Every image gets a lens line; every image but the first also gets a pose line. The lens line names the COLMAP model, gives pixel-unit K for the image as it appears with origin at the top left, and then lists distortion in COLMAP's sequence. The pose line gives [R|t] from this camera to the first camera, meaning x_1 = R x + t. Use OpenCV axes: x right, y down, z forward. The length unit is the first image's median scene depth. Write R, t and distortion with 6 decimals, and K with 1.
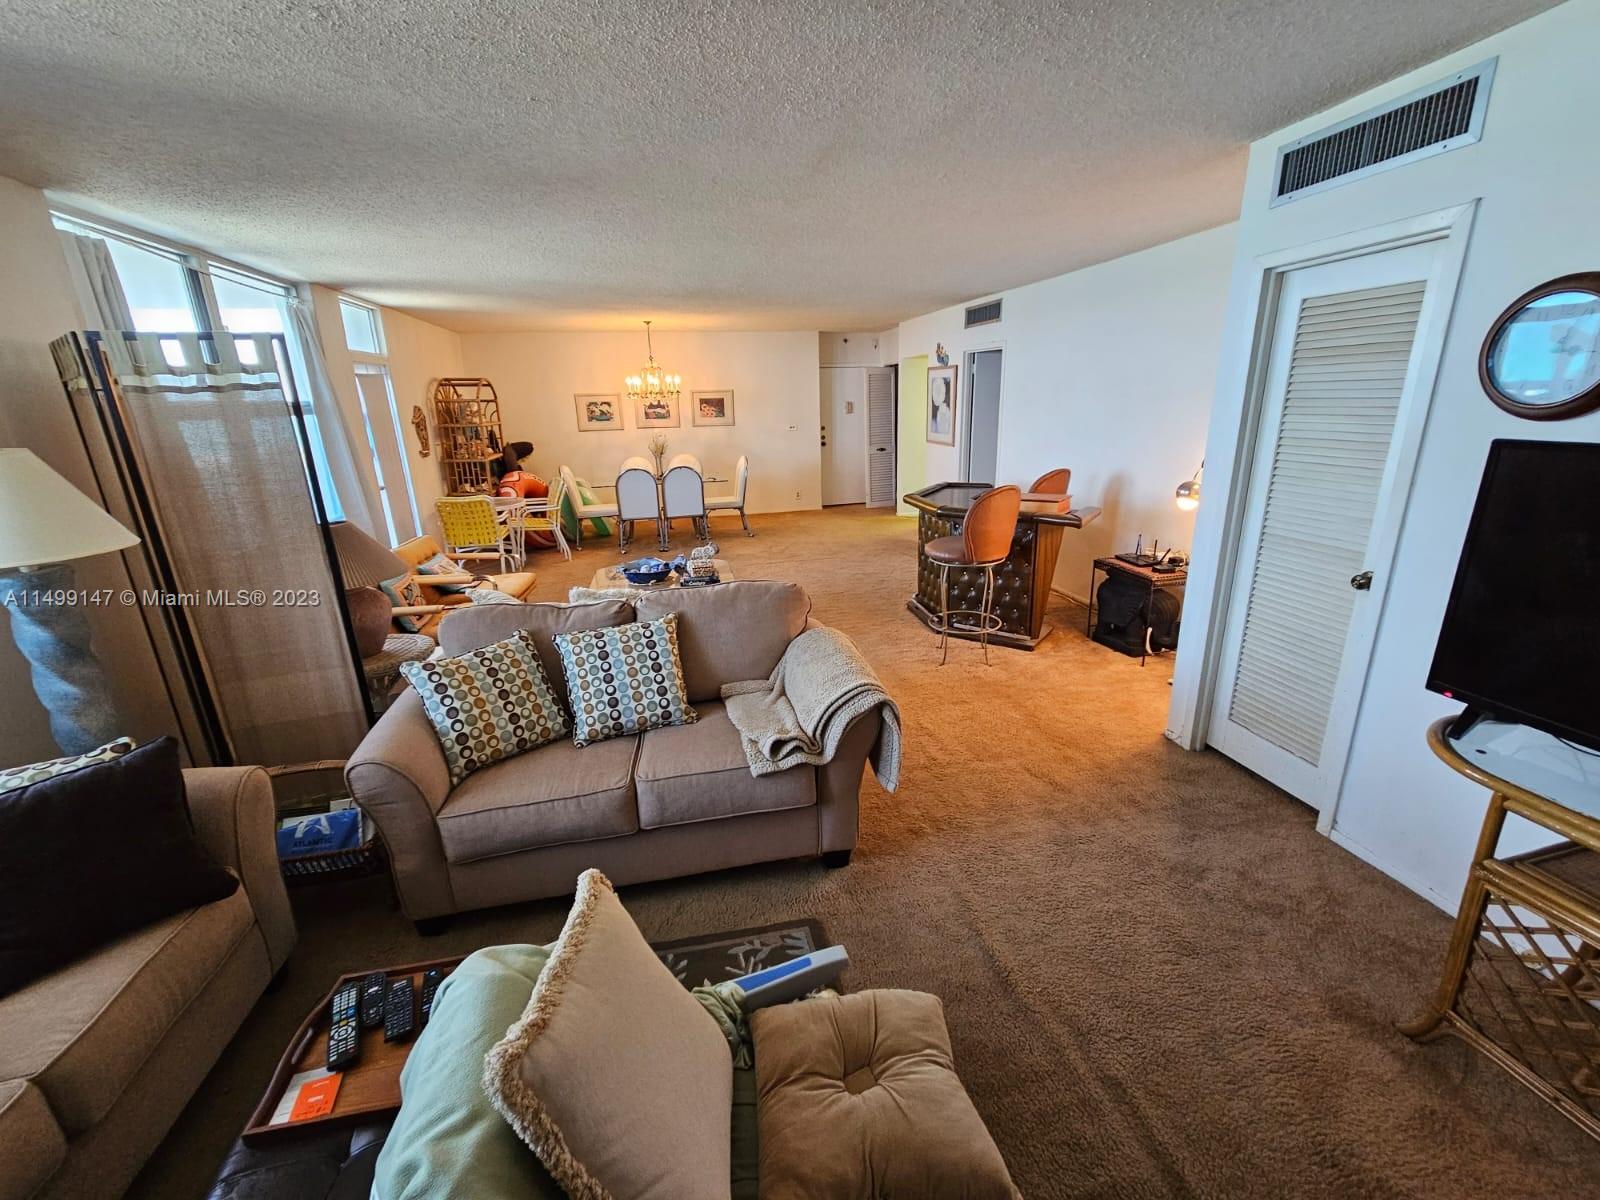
lens RADIAL K [[663.3, 0, 795.9], [0, 663.3, 593.8], [0, 0, 1]] dist [0.003139, -0.000670]
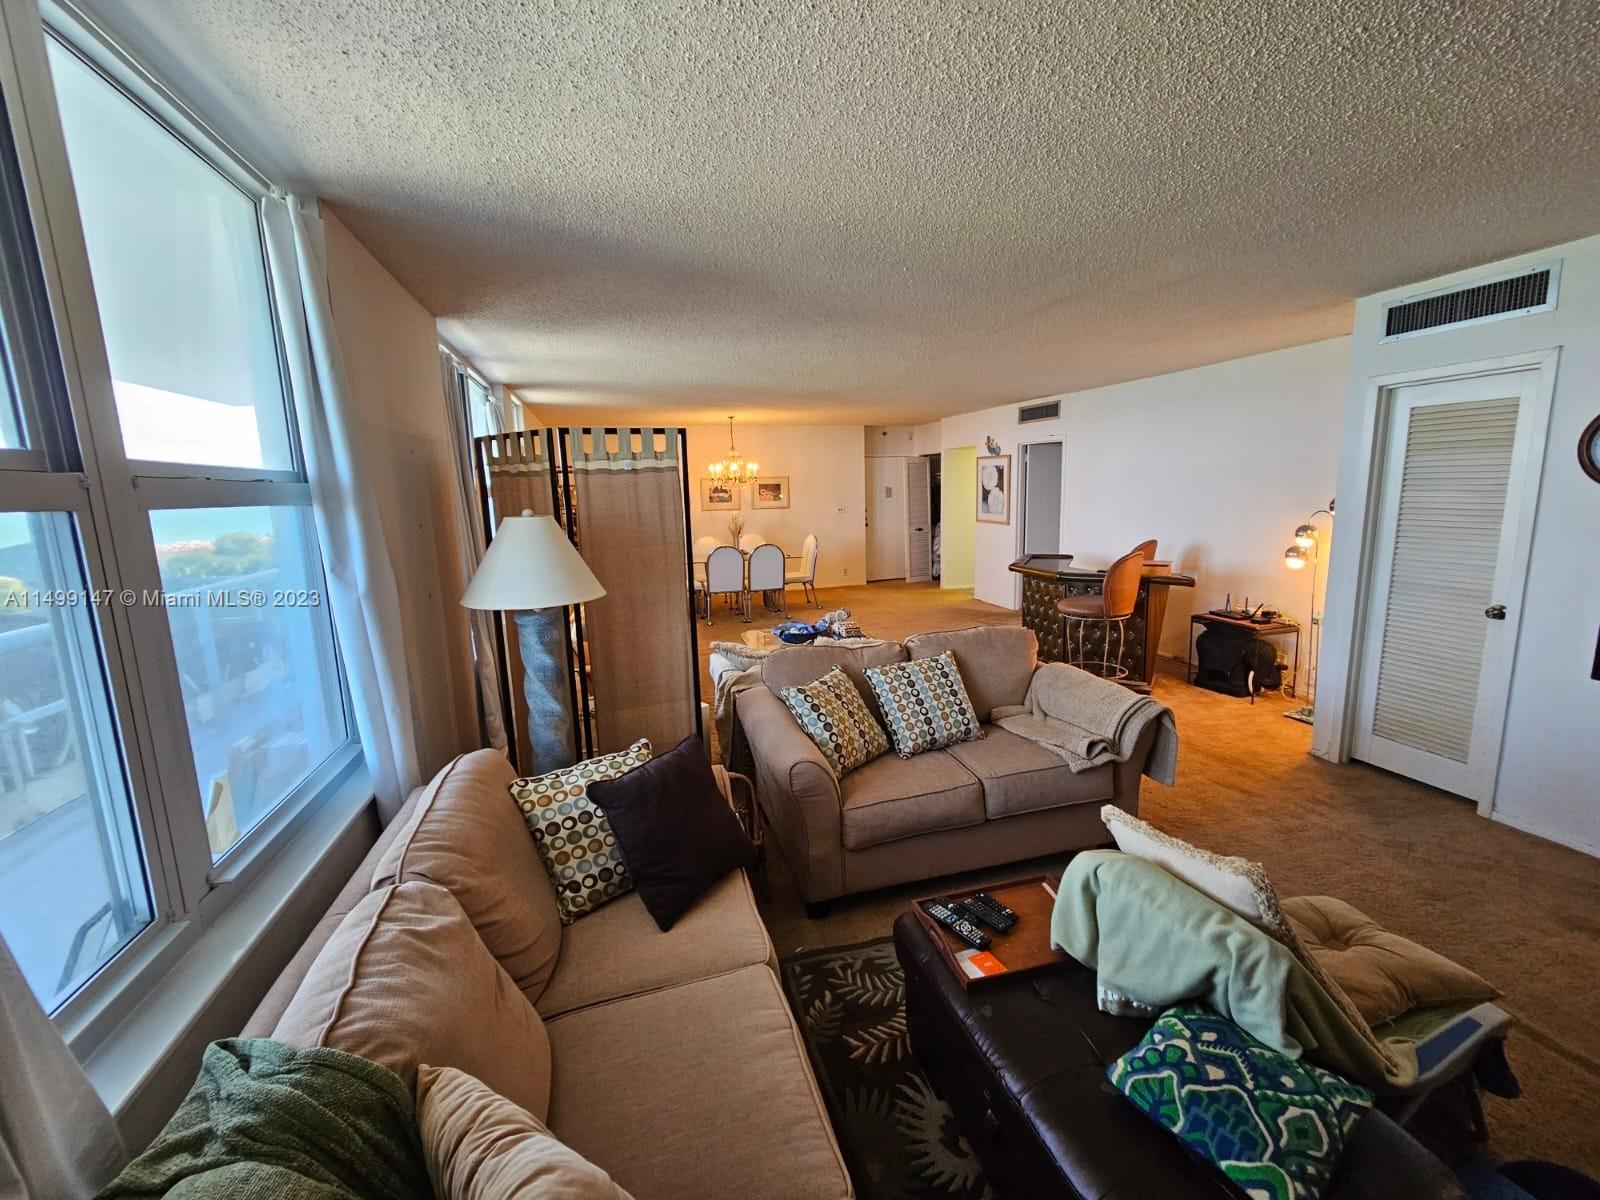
lens RADIAL K [[663.3, 0, 793.9], [0, 663.3, 591.8], [0, 0, 1]] dist [0.003139, -0.000670]
pose [[0.997941, -0.011240, 0.063139, -0.569820], [0.019224, 0.991676, -0.127314, 0.074908], [-0.061182, 0.128266, 0.989851, -0.211747]]
